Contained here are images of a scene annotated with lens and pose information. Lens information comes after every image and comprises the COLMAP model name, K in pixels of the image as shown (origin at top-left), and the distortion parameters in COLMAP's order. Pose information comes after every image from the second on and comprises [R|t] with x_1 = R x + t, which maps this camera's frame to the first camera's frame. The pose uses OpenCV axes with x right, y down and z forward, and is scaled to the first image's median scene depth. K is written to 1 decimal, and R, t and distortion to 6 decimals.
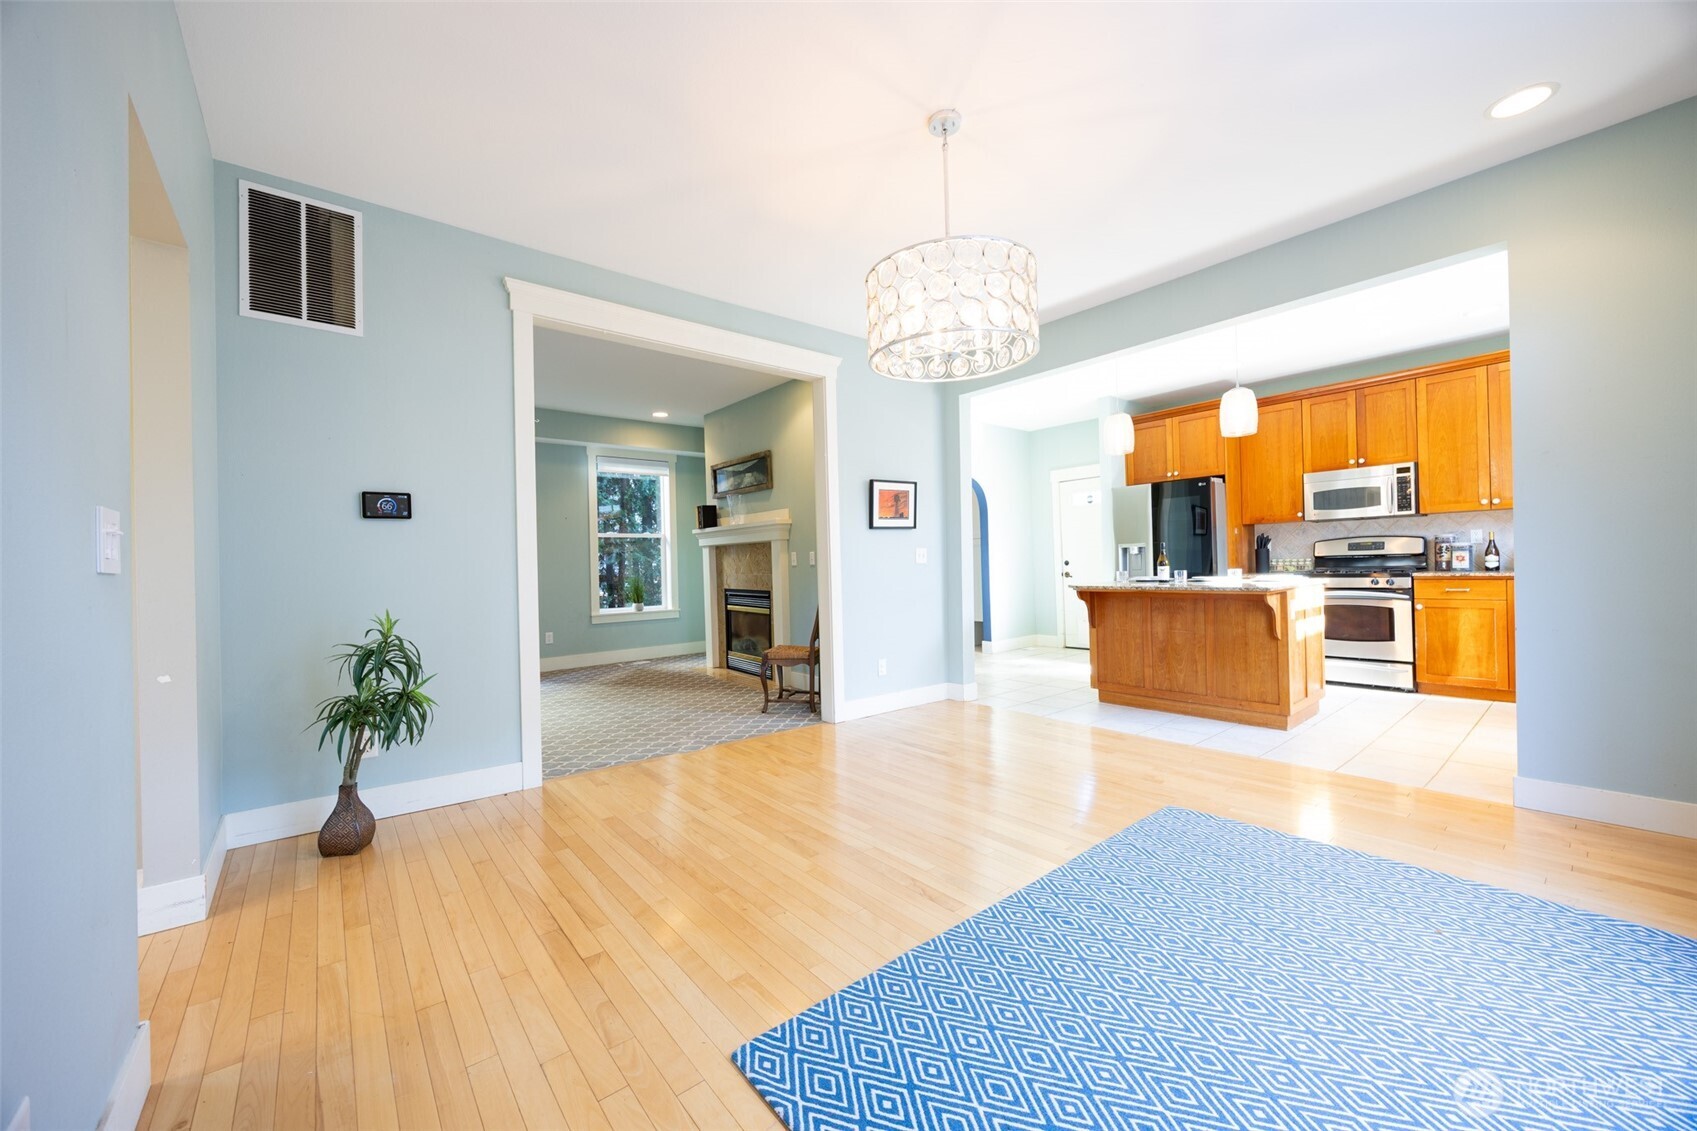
lens RADIAL K [[653.8, 0, 846.0], [0, 653.8, 563.3], [0, 0, 1]] dist [-0.015090, -0.000058]
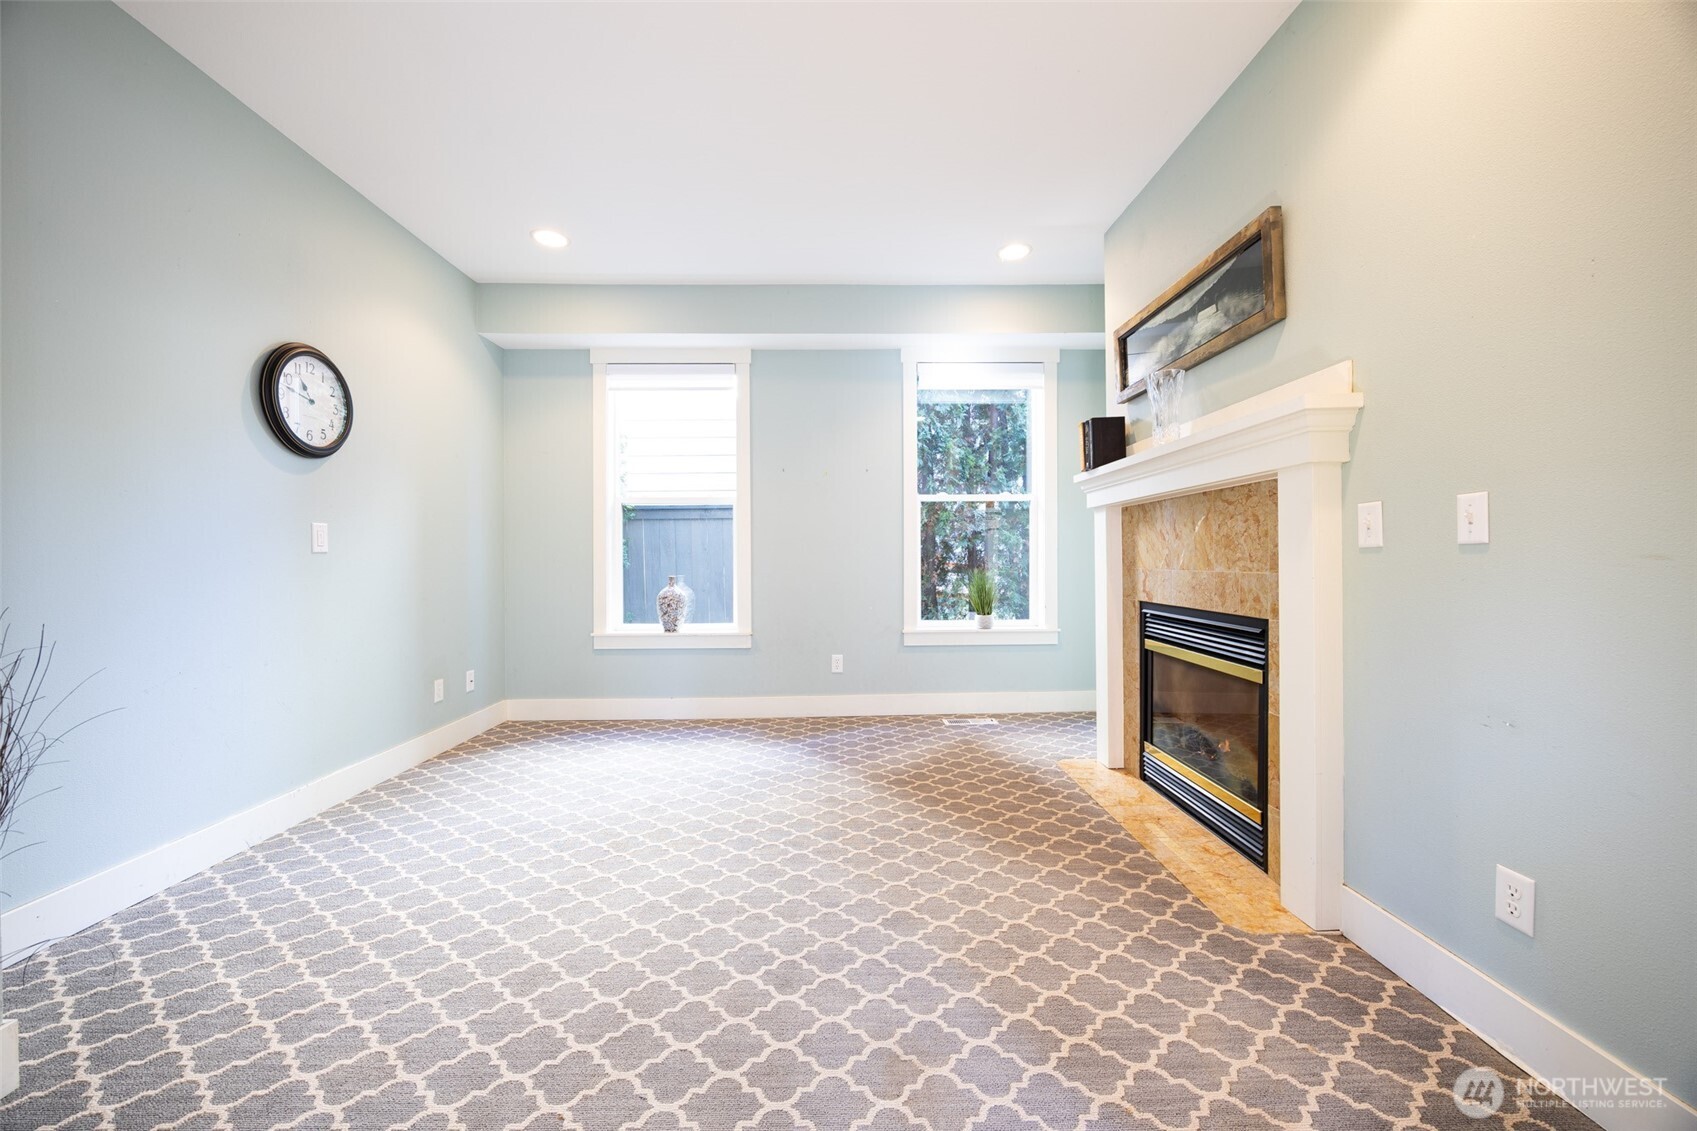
lens RADIAL K [[653.8, 0, 845.3], [0, 653.8, 565.1], [0, 0, 1]] dist [-0.015090, -0.000058]
pose [[0.796443, 0.026847, -0.604117, -0.077998], [-0.016686, 0.999609, 0.022424, 0.007799], [0.604483, -0.007779, 0.796580, 0.525508]]
